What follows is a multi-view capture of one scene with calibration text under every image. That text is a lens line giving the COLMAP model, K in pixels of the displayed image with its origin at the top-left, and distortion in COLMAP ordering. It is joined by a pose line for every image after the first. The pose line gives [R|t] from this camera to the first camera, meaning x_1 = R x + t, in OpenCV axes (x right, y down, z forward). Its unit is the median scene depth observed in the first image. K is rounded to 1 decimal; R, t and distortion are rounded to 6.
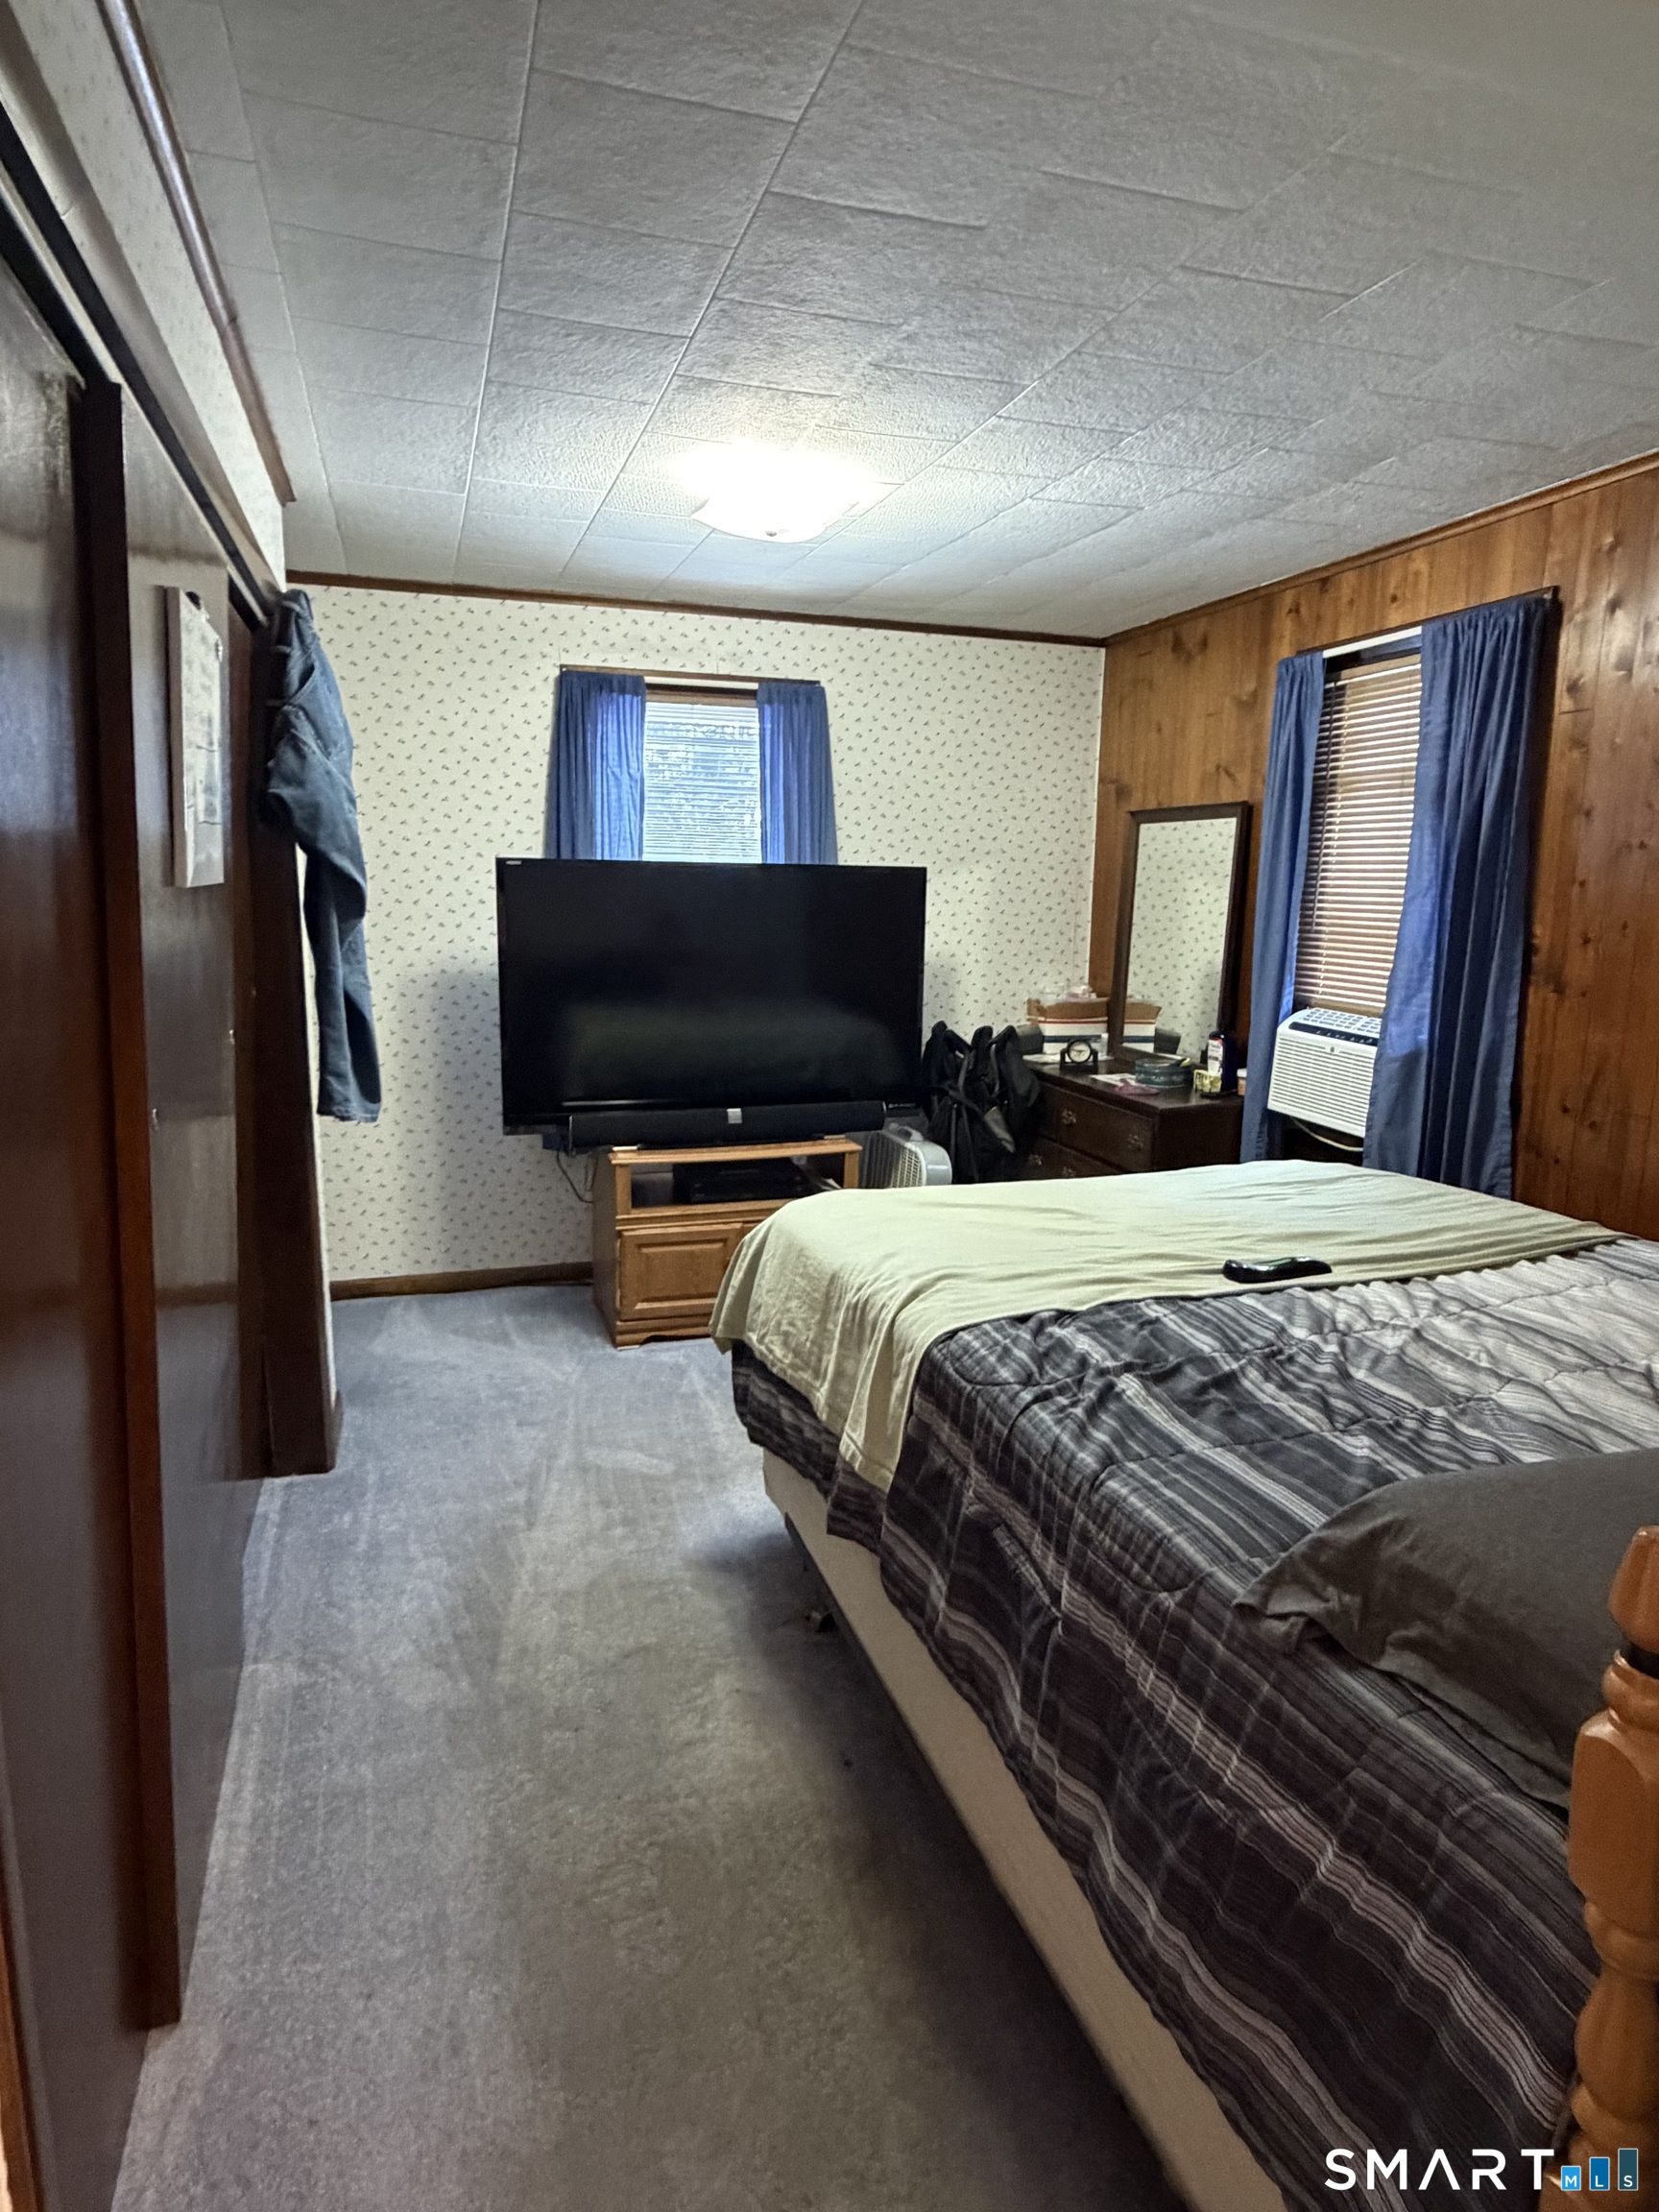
lens RADIAL K [[1275.6, 0, 827.1], [0, 1275.6, 1111.8], [0, 0, 1]] dist [0.001822, 0.000316]
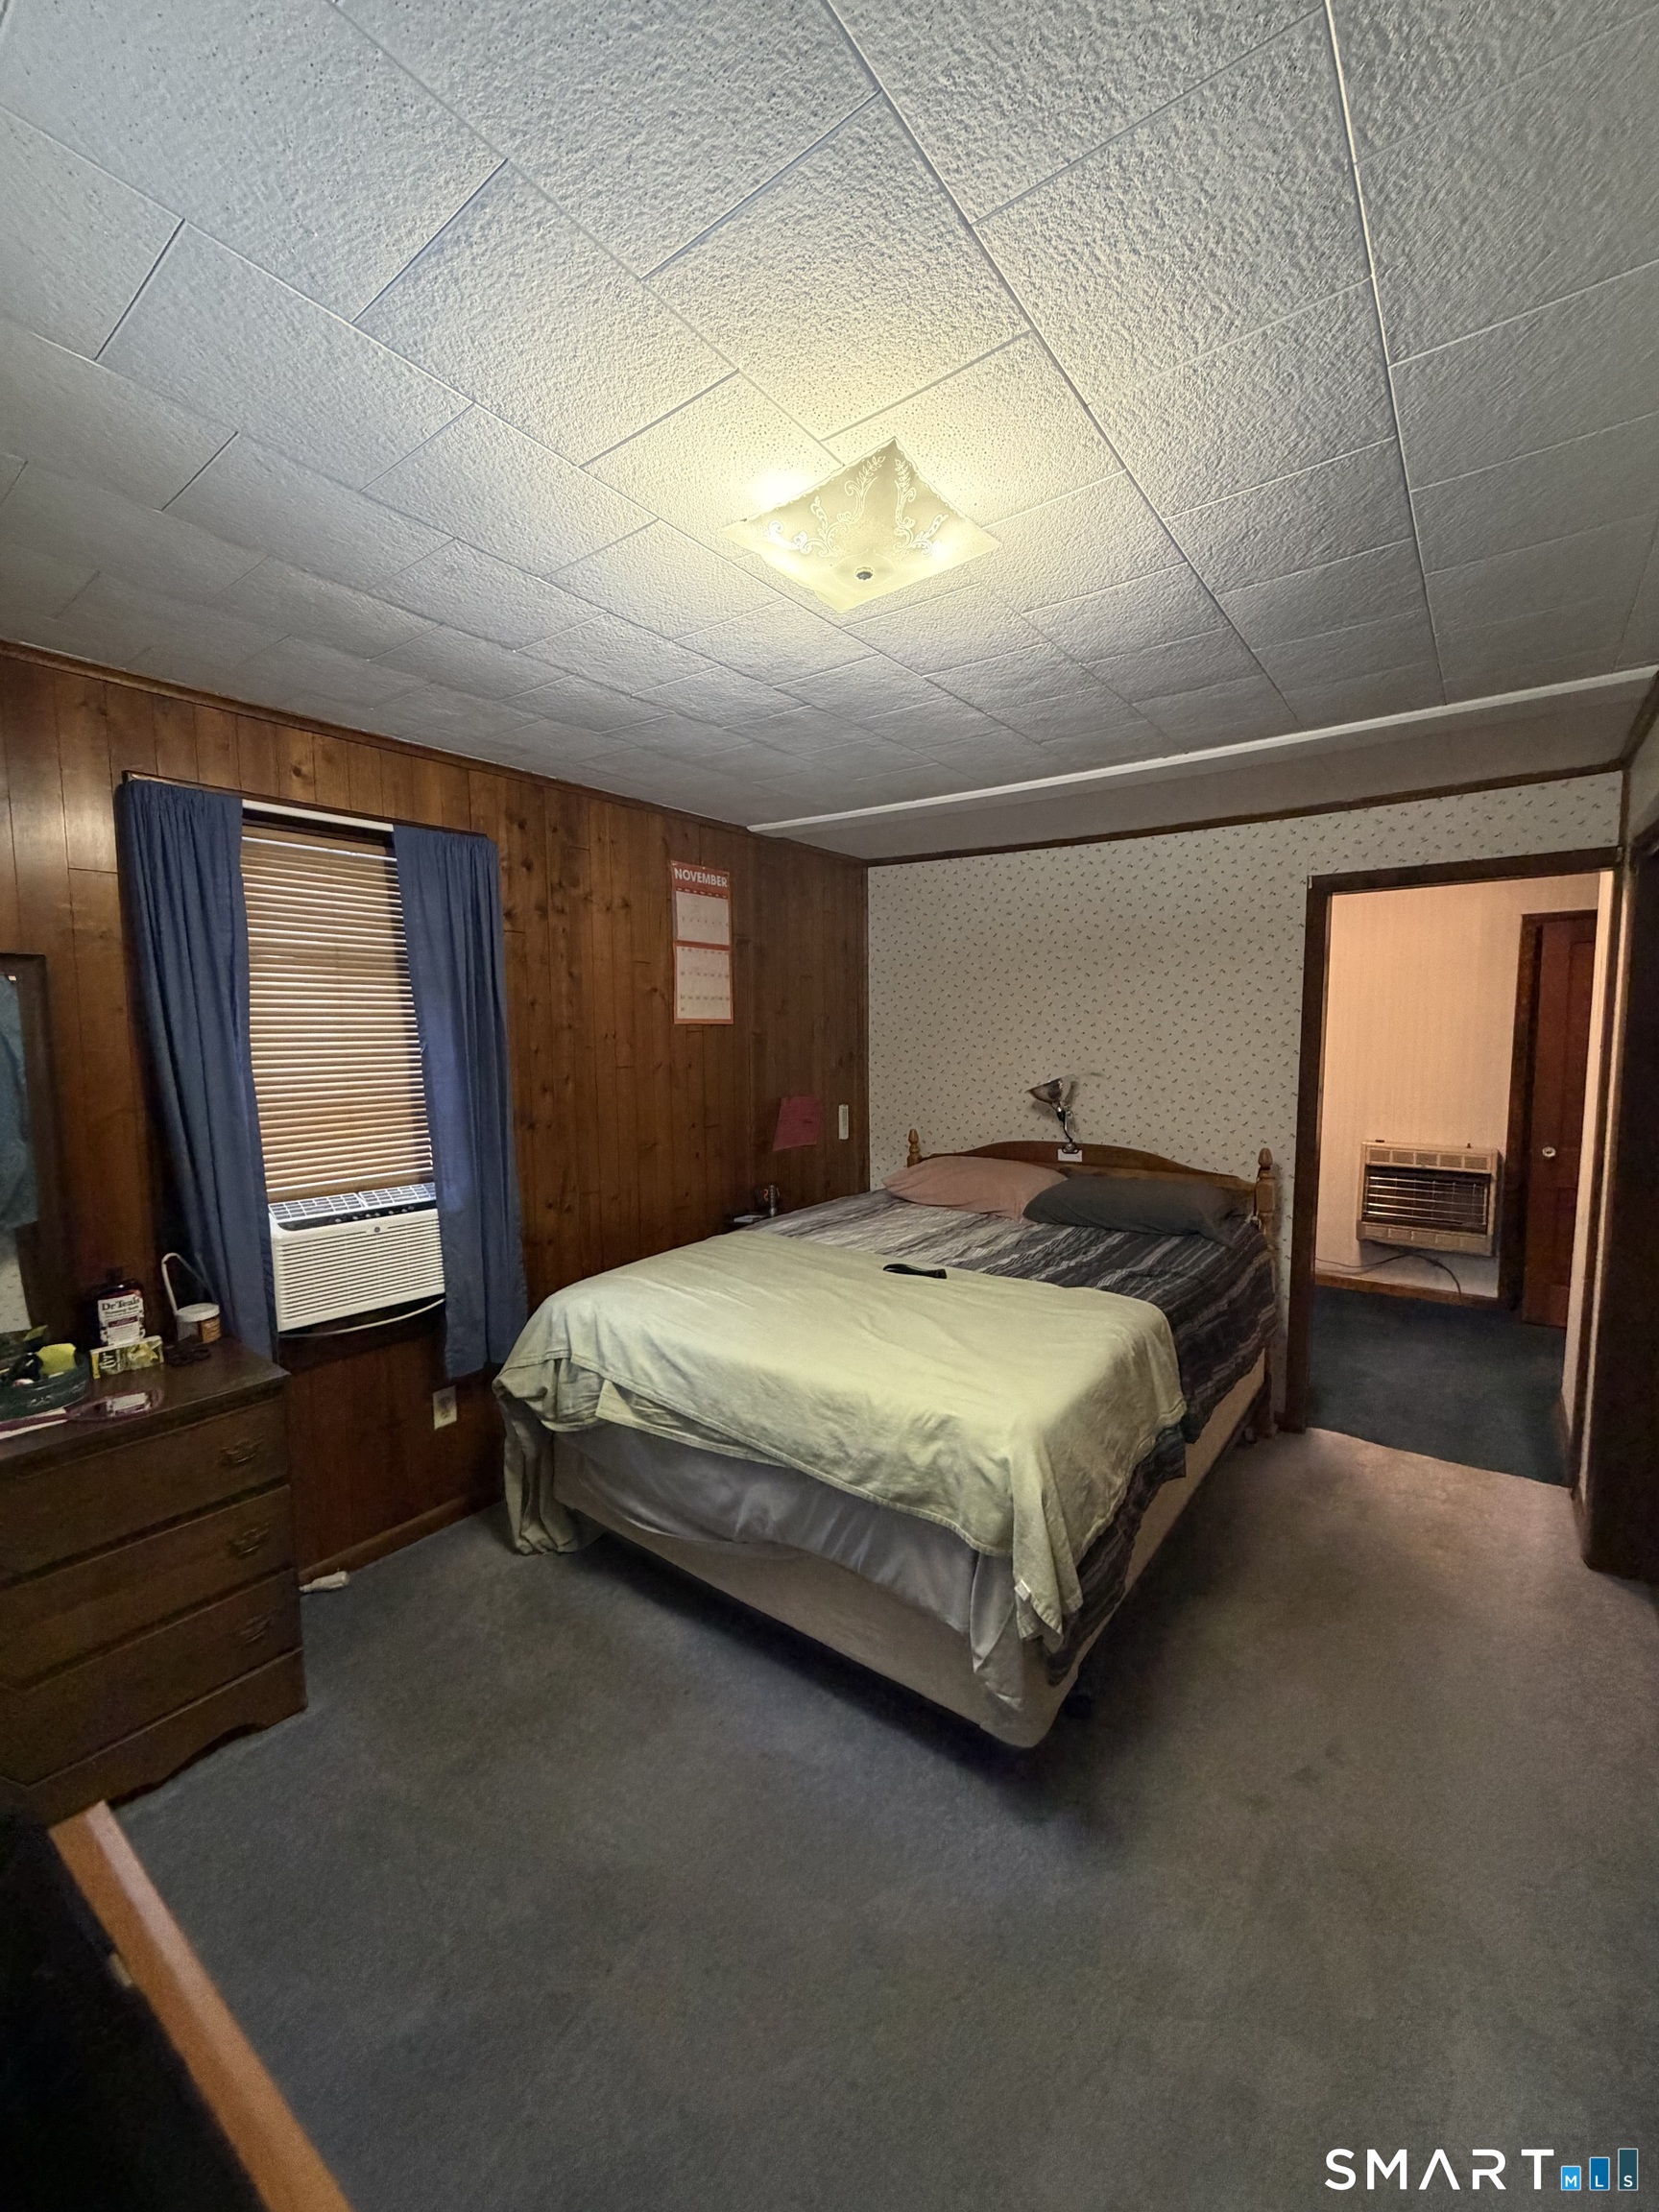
lens RADIAL K [[887.6, 0, 824.8], [0, 887.6, 1105.2], [0, 0, 1]] dist [0.001305, 0.000148]
pose [[-0.575599, -0.083110, 0.813498, -0.394862], [0.147895, 0.967835, 0.203523, -0.261196], [-0.804247, 0.237460, -0.544794, 1.226658]]
